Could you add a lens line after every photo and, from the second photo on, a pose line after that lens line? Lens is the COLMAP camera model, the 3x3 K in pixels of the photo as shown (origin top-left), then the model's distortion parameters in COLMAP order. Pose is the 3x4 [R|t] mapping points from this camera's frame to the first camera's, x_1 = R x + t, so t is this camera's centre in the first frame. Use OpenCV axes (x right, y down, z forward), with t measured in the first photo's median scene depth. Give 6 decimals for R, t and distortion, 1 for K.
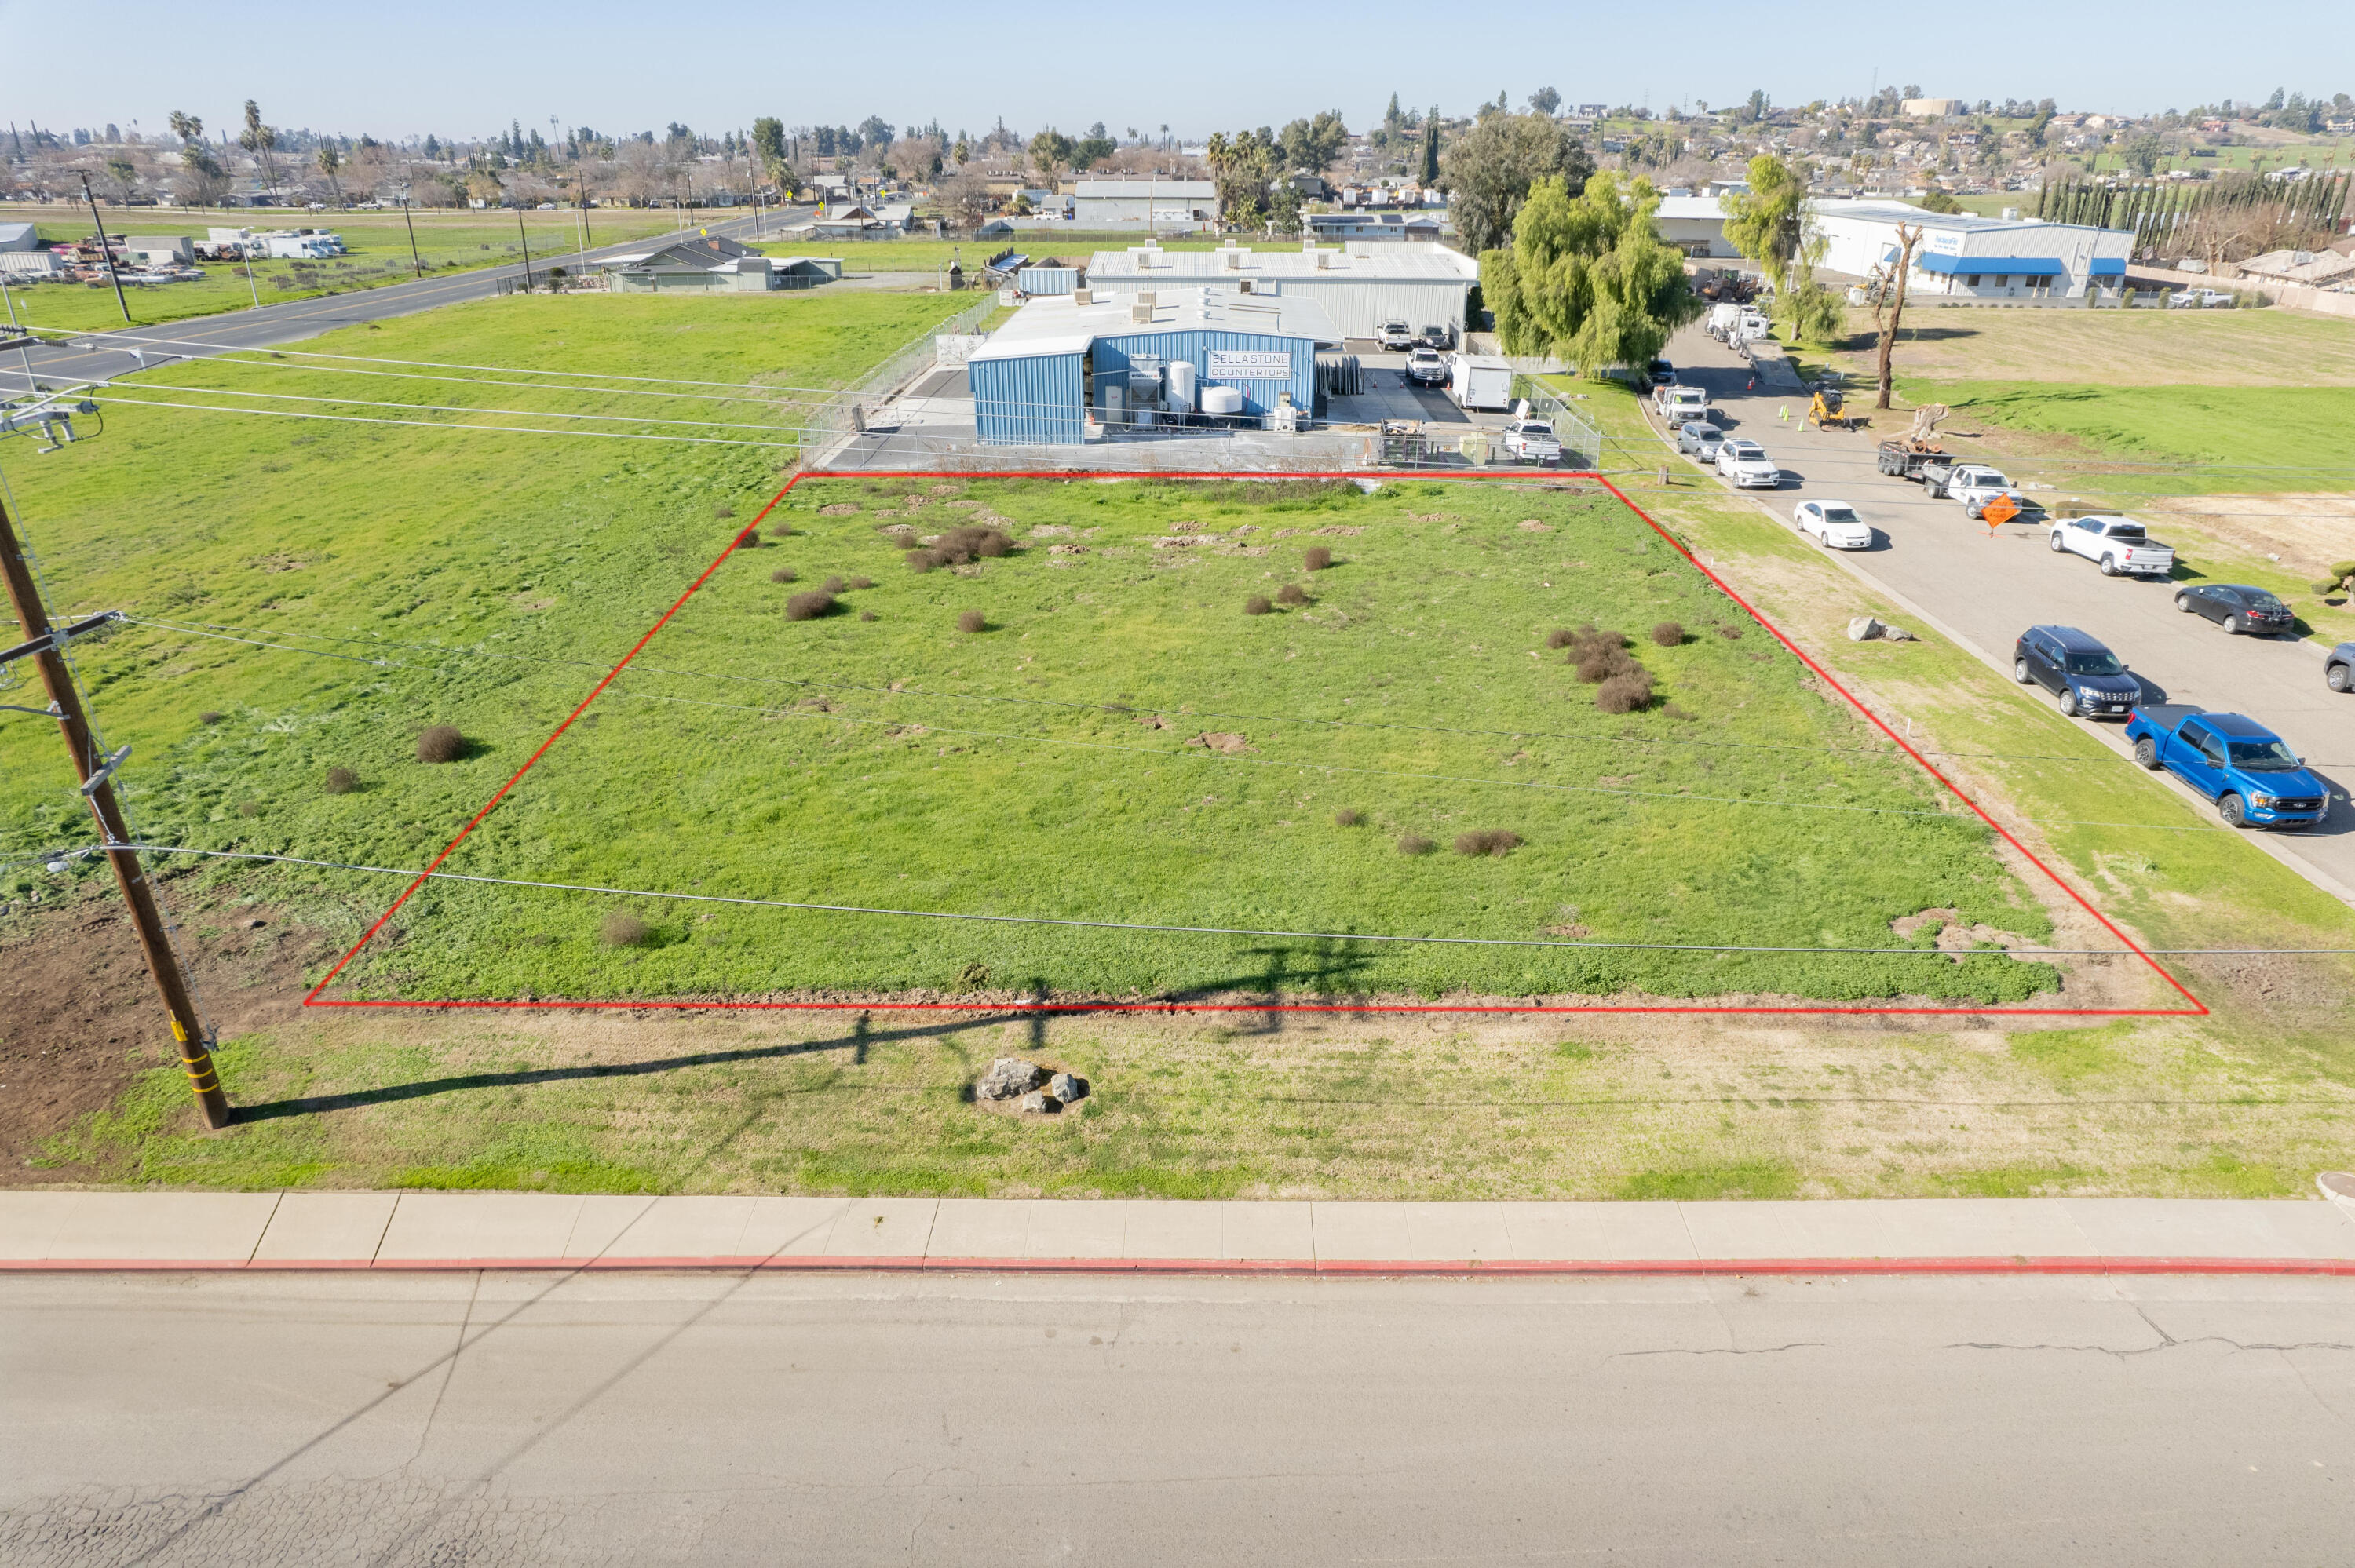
lens RADIAL K [[1514.7, 0, 1190.6], [0, 1514.7, 782.8], [0, 0, 1]] dist [-0.081173, 0.075383]
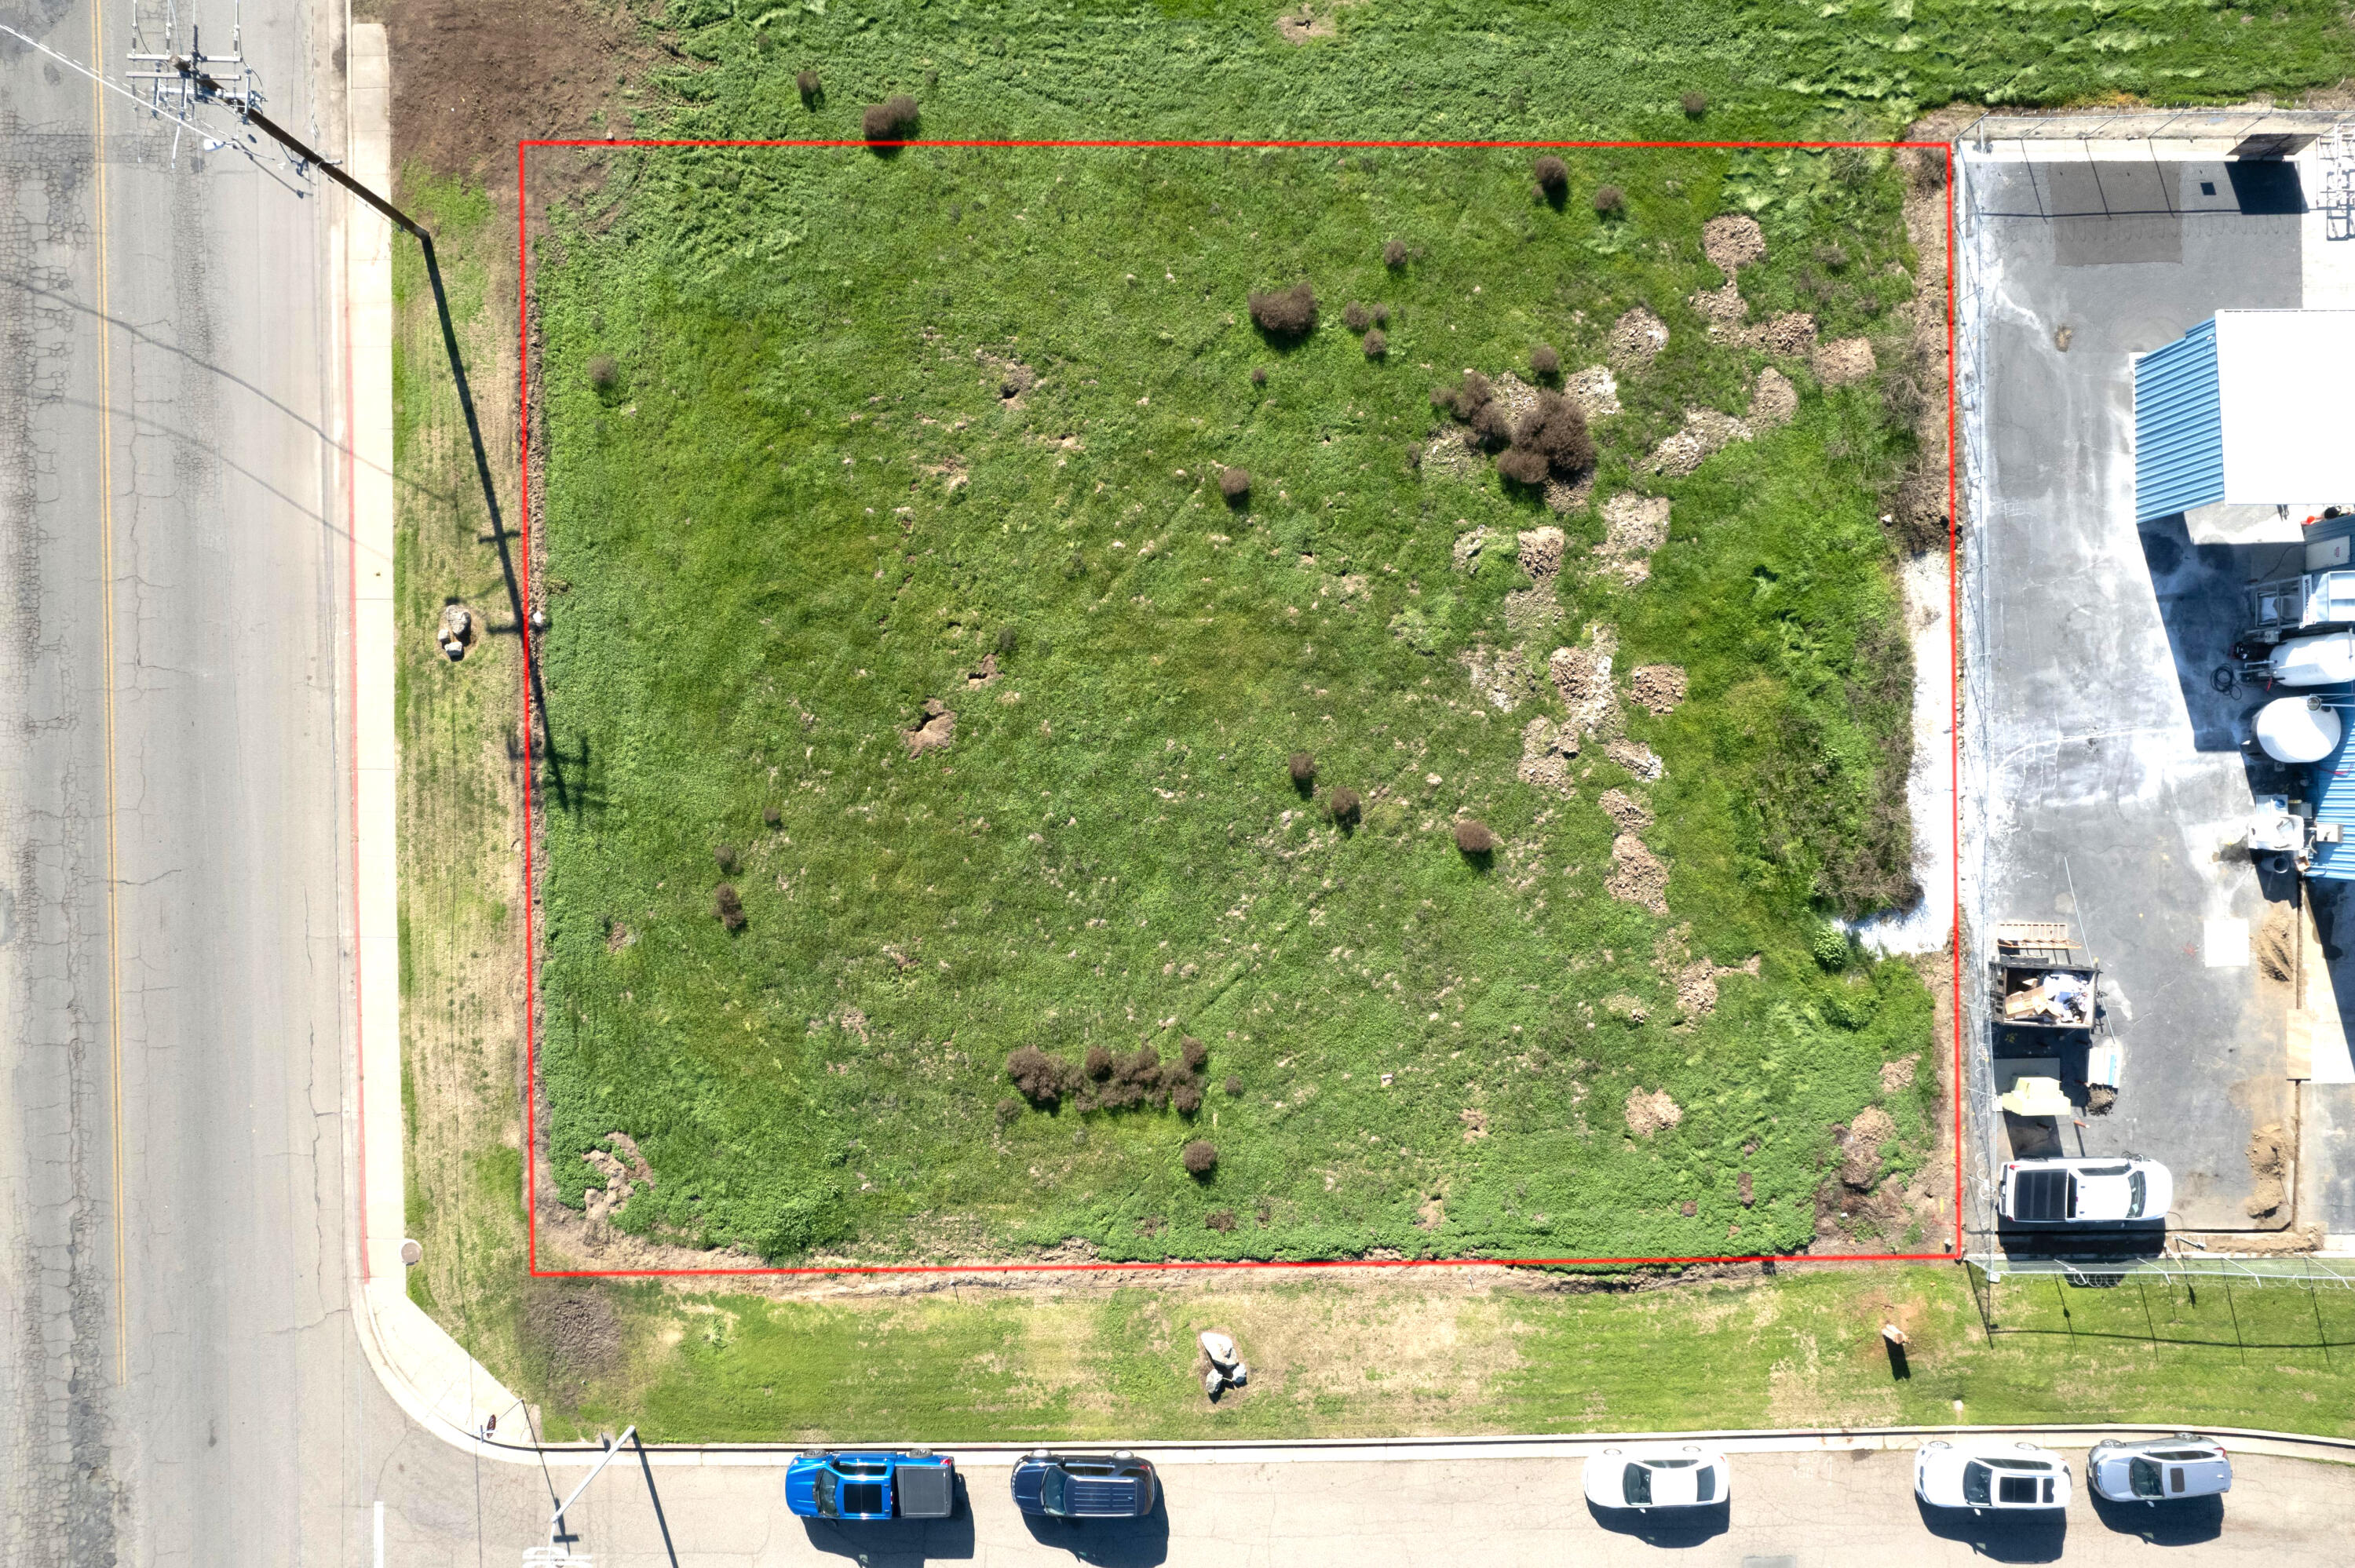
lens RADIAL K [[1602.7, 0, 1192.5], [0, 1602.7, 787.6], [0, 0, 1]] dist [-0.076010, 0.065584]
pose [[0.017559, 0.999820, 0.007156, 0.031328], [-0.401365, 0.000493, 0.915918, -0.651264], [0.915750, -0.018955, 0.401301, 0.325212]]
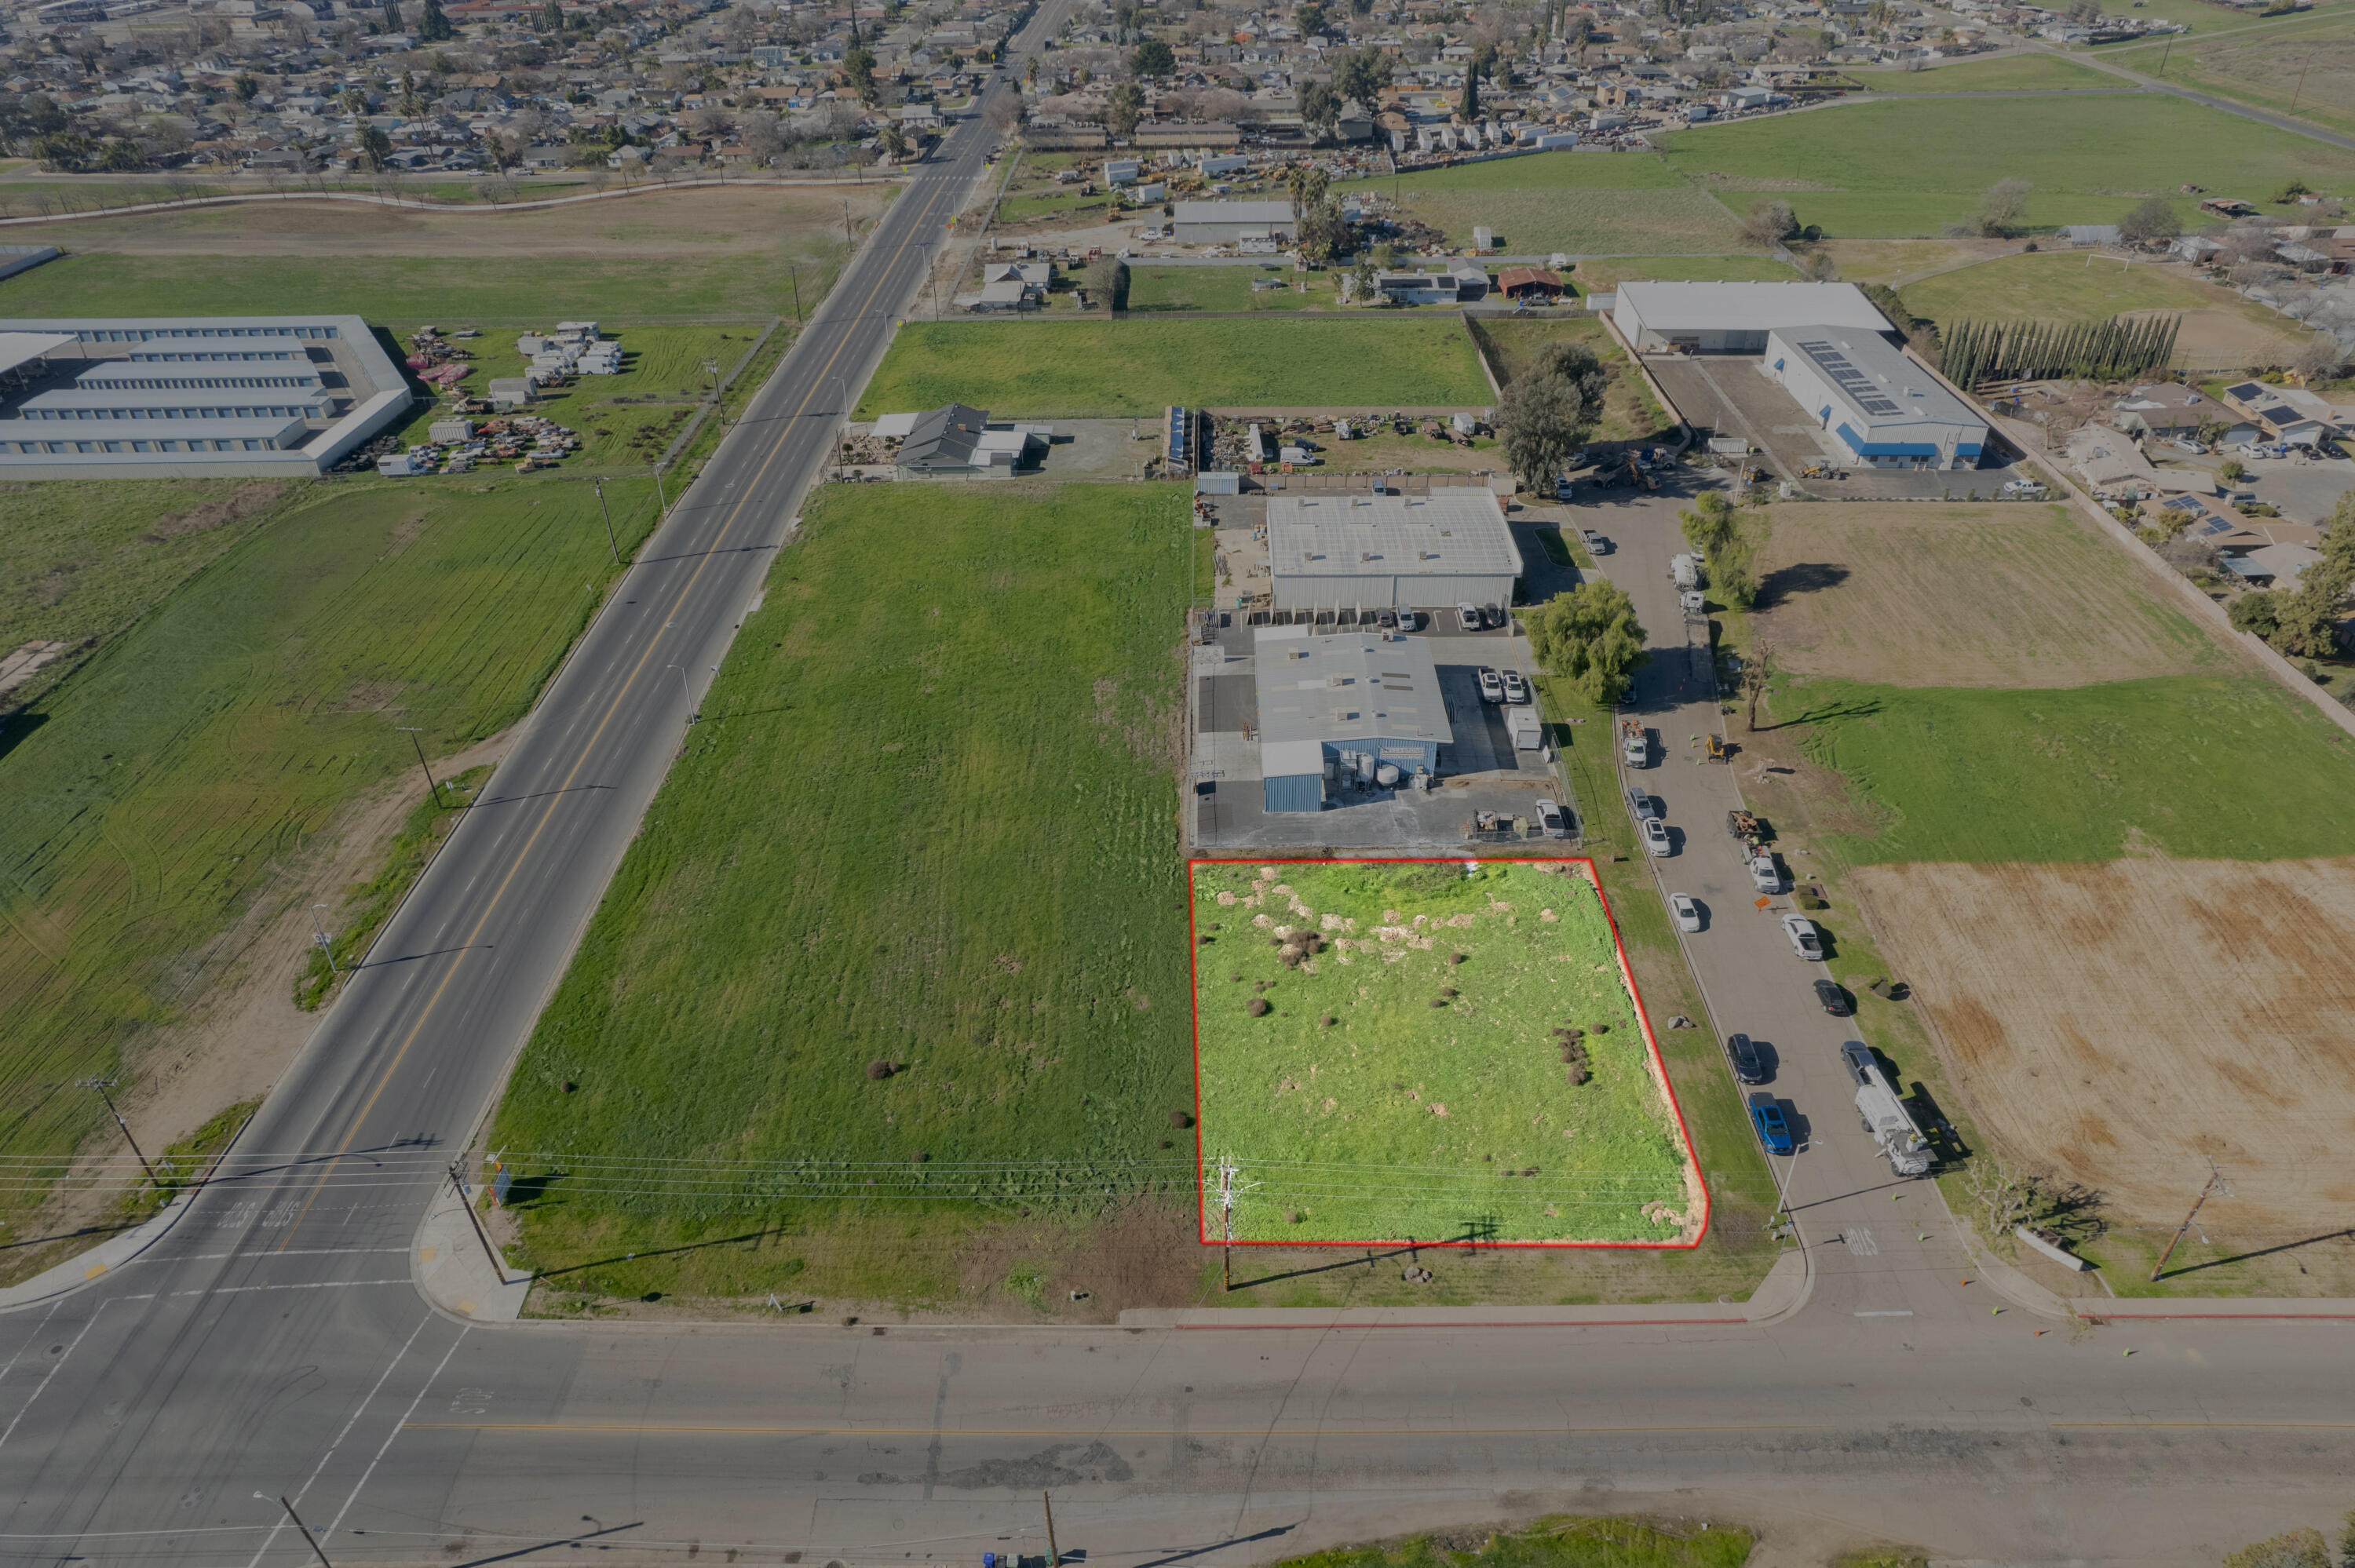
lens RADIAL K [[1569.7, 0, 1188.6], [0, 1569.7, 735.9], [0, 0, 1]] dist [-0.053527, 0.000632]
pose [[0.999885, -0.013505, -0.006907, -0.213417], [0.014388, 0.988598, 0.149888, -0.593735], [0.004804, -0.149970, 0.988679, -0.935792]]
